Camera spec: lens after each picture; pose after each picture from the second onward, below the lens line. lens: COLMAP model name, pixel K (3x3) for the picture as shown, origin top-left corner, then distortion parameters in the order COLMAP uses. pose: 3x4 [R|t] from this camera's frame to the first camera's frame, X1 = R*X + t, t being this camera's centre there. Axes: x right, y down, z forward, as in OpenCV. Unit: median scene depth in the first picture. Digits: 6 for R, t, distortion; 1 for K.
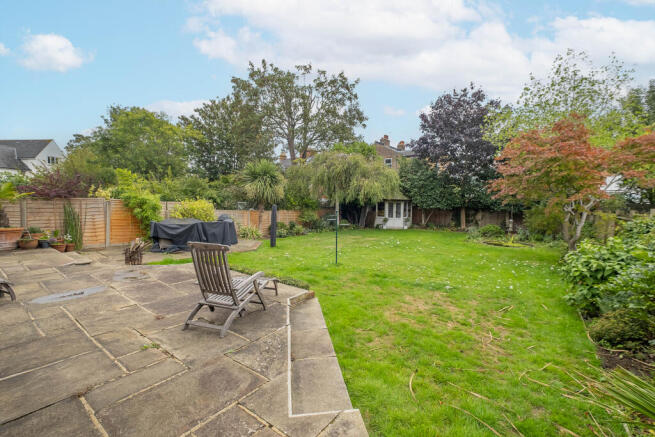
lens RADIAL K [[292.4, 0, 322.3], [0, 292.4, 220.2], [0, 0, 1]] dist [0.006070, 0.000267]
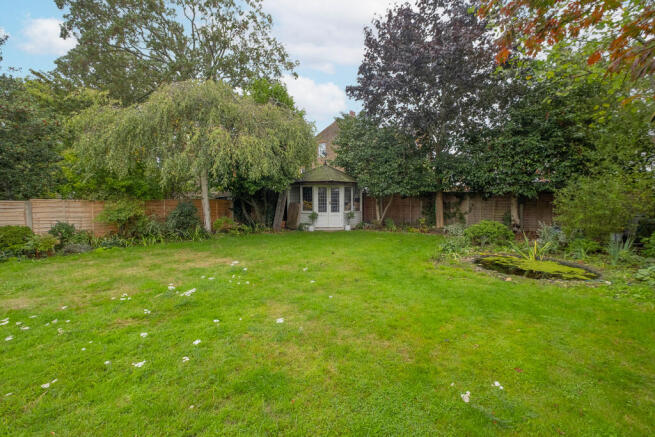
lens RADIAL K [[292.4, 0, 331.8], [0, 292.4, 216.8], [0, 0, 1]] dist [0.006070, 0.000267]
pose [[0.998056, -0.020708, 0.058776, 0.217796], [0.020918, 0.999777, -0.002966, 0.003157], [-0.058701, 0.004190, 0.998267, 0.402225]]
